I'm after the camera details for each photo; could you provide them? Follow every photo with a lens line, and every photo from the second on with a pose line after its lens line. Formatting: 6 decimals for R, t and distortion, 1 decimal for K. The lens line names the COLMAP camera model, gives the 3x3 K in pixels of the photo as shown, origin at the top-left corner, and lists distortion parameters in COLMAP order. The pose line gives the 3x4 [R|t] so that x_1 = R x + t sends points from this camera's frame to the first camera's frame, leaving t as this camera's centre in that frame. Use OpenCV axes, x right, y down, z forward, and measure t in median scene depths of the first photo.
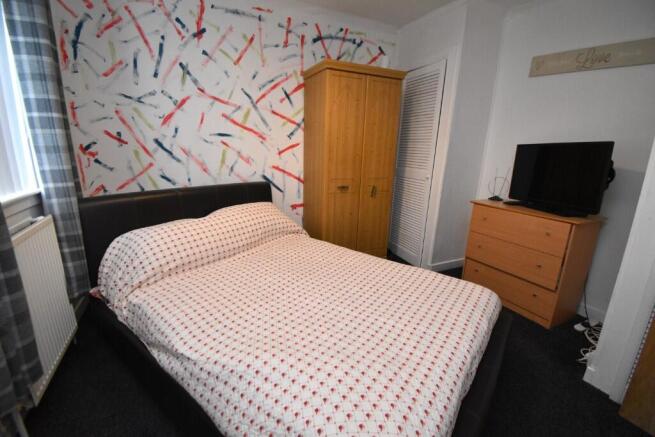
lens RADIAL K [[287.1, 0, 323.8], [0, 287.1, 220.6], [0, 0, 1]] dist [0.017794, -0.024374]
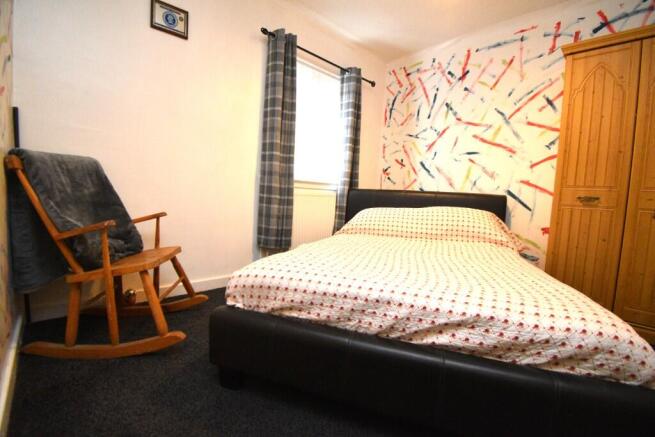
lens RADIAL K [[287.1, 0, 323.8], [0, 287.1, 220.6], [0, 0, 1]] dist [0.017794, -0.024374]
pose [[0.321951, 0.065636, -0.944479, 0.570537], [-0.273099, 0.961627, -0.026266, 0.147092], [0.906512, 0.266393, 0.327522, 0.197409]]
